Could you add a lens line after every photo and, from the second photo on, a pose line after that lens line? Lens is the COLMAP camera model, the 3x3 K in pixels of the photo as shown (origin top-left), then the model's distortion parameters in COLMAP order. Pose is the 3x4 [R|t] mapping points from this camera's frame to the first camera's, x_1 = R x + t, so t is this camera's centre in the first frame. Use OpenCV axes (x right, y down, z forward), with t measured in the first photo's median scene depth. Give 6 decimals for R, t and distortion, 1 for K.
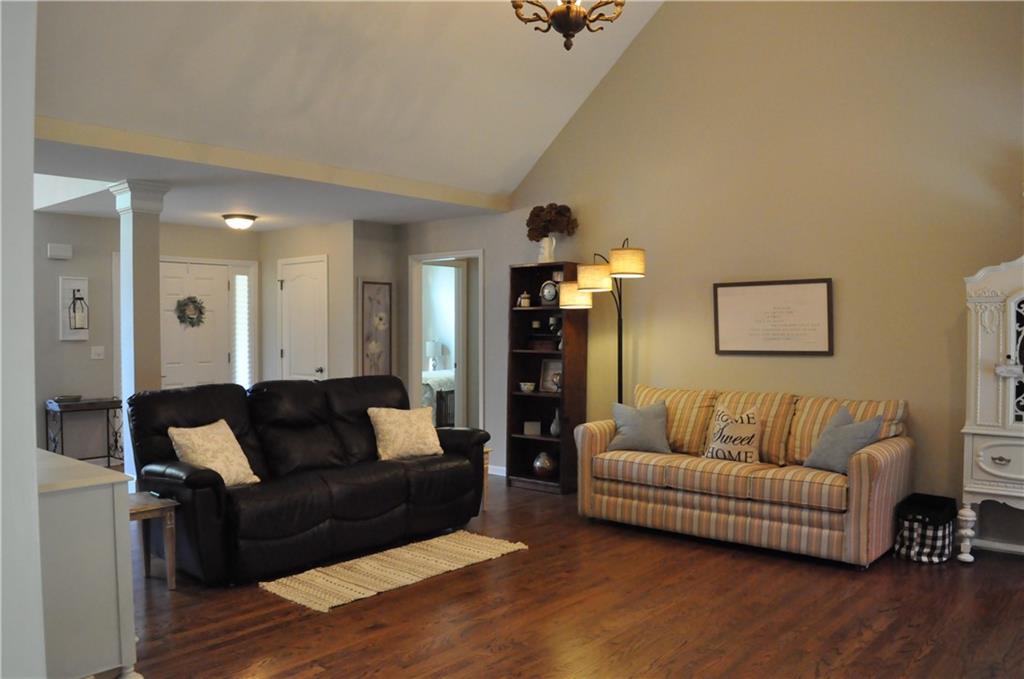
lens RADIAL K [[809.6, 0, 514.0], [0, 809.6, 346.0], [0, 0, 1]] dist [-0.079652, 0.006053]
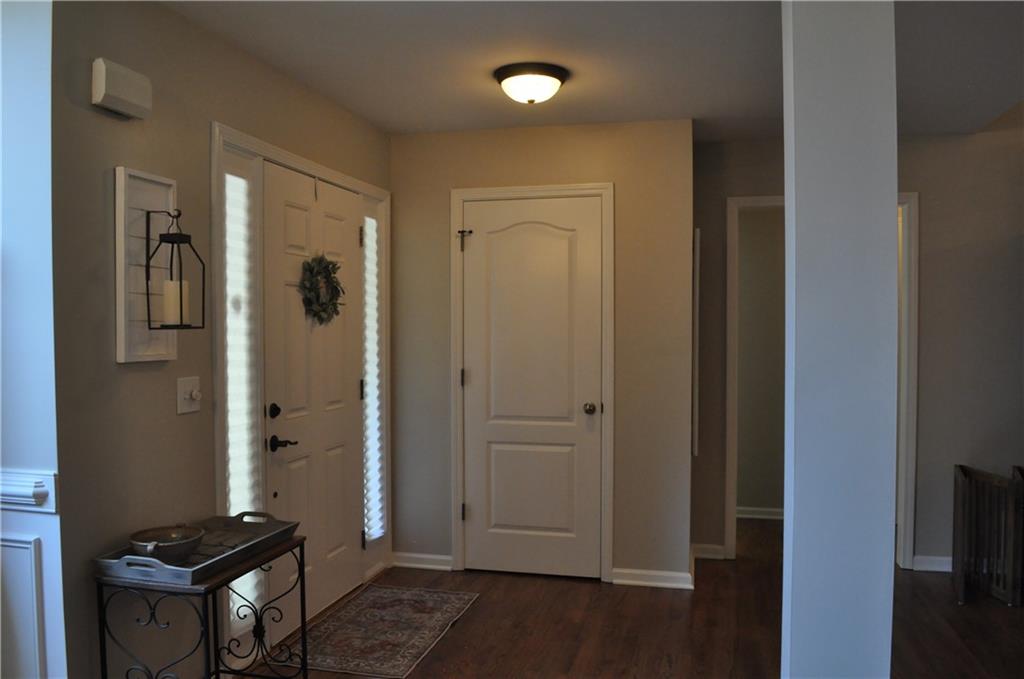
lens RADIAL K [[809.6, 0, 514.0], [0, 809.6, 346.0], [0, 0, 1]] dist [-0.079652, 0.006053]
pose [[0.895721, -0.011447, 0.444469, -0.512584], [0.011995, 0.999927, 0.001578, -0.011478], [-0.444455, 0.003918, 0.895793, 0.564405]]
